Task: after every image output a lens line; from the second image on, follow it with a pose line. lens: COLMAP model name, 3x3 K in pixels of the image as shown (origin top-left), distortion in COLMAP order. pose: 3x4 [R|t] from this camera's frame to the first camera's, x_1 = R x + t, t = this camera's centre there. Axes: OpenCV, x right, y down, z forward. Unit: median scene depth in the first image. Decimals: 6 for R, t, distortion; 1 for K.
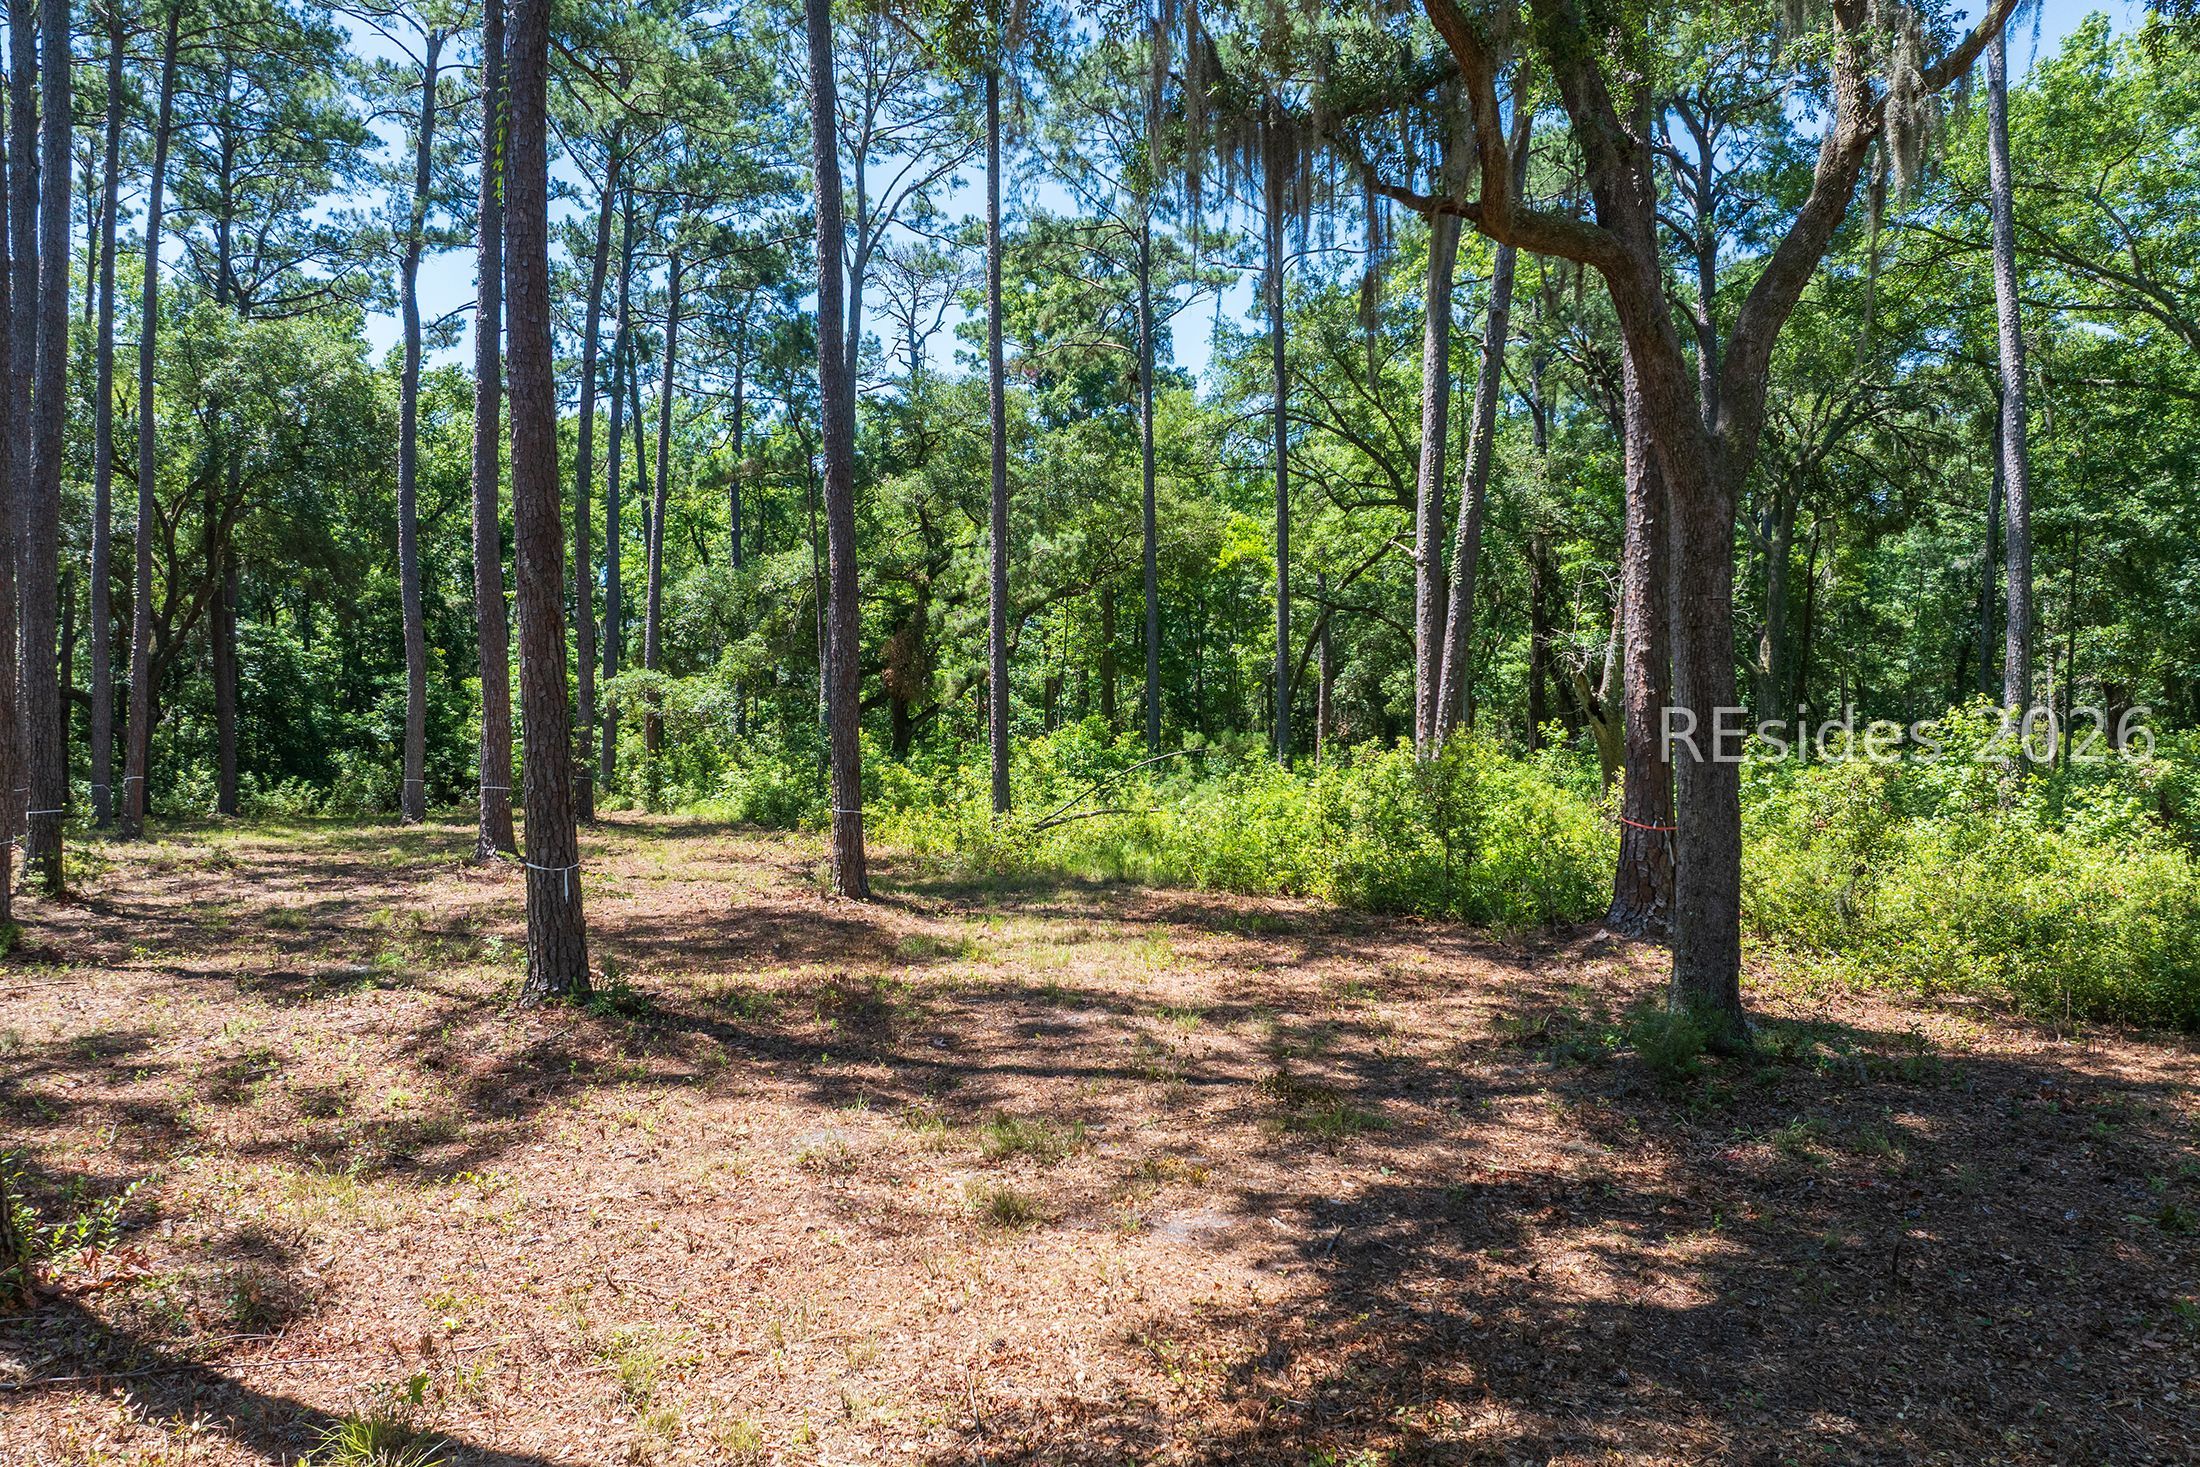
lens RADIAL K [[1550.4, 0, 1115.1], [0, 1550.4, 725.4], [0, 0, 1]] dist [-0.051305, 0.012894]
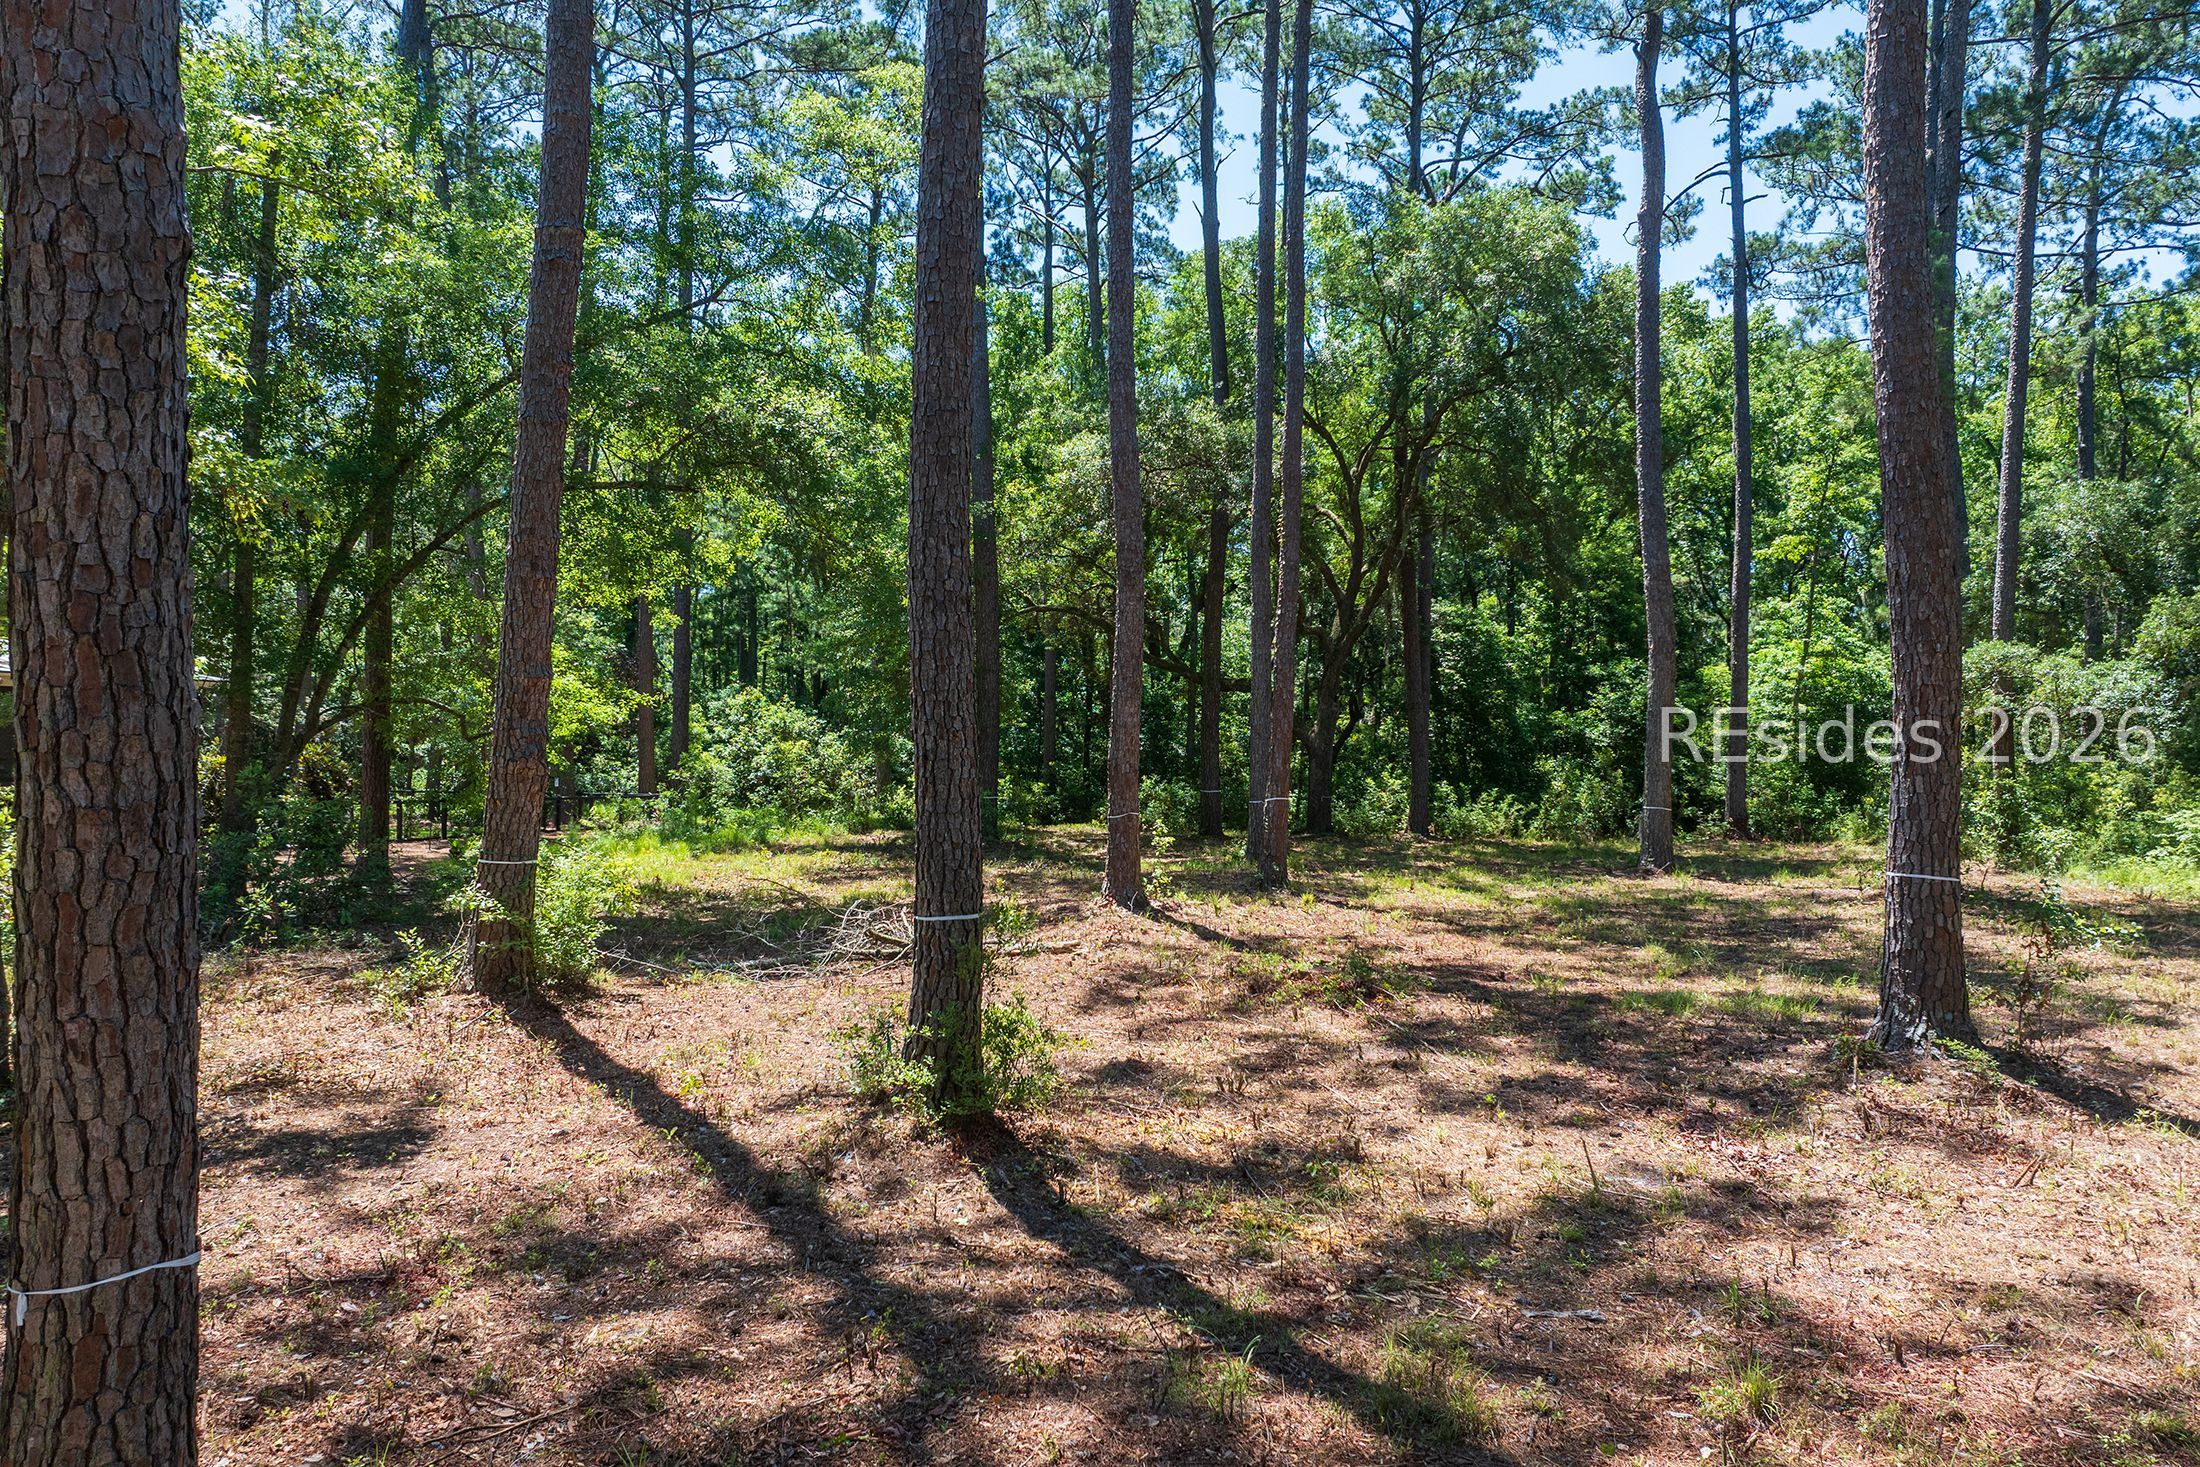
lens RADIAL K [[1539.8, 0, 1107.3], [0, 1539.8, 729.5], [0, 0, 1]] dist [-0.055439, 0.021757]
pose [[0.736469, 0.008817, -0.676414, -0.131220], [-0.008879, 0.999955, 0.003366, 0.000942], [0.676413, 0.003527, 0.736514, 0.247899]]
